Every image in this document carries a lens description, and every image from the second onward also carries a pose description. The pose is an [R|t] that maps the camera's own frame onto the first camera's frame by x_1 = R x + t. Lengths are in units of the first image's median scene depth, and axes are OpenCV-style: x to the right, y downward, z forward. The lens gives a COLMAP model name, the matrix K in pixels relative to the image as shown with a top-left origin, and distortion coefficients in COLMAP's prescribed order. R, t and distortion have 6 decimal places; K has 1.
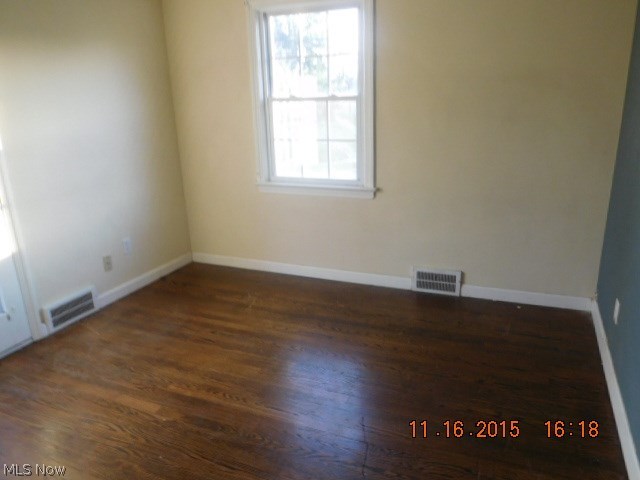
lens RADIAL K [[484.0, 0, 335.4], [0, 484.0, 240.6], [0, 0, 1]] dist [-0.016143, 0.021202]
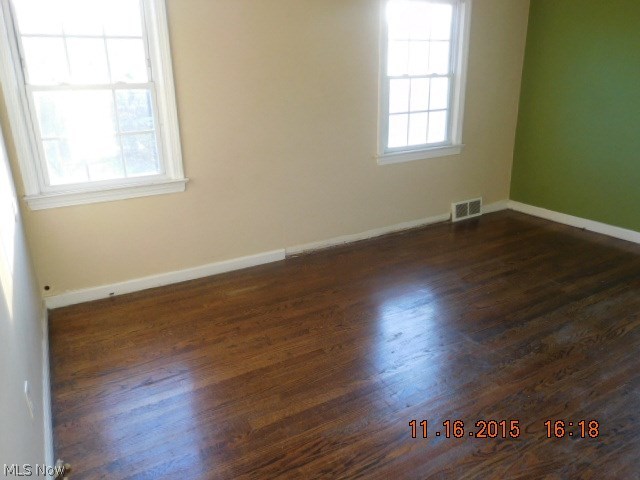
lens RADIAL K [[484.0, 0, 315.2], [0, 484.0, 238.6], [0, 0, 1]] dist [-0.016143, 0.021202]
pose [[0.604165, -0.247249, 0.757530, -1.707214], [0.241163, 0.962798, 0.121907, -0.164978], [-0.759490, 0.109036, 0.641316, 0.679674]]
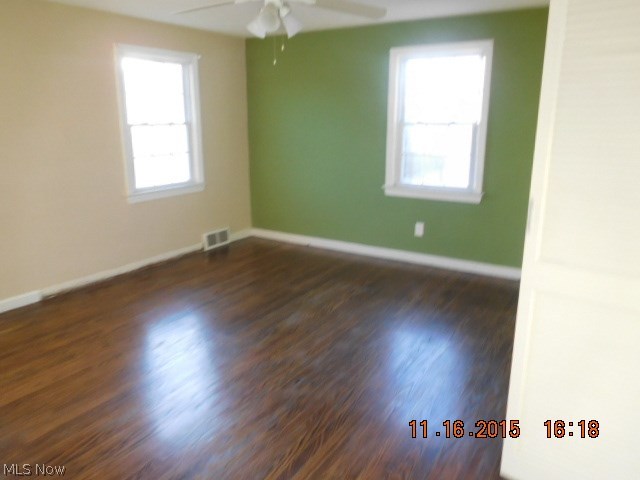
lens RADIAL K [[484.0, 0, 321.9], [0, 484.0, 248.3], [0, 0, 1]] dist [-0.016143, 0.021202]
pose [[0.152911, -0.230972, 0.960869, -1.929990], [0.282731, 0.941887, 0.181416, -0.118658], [-0.946933, 0.243927, 0.209328, 0.526832]]
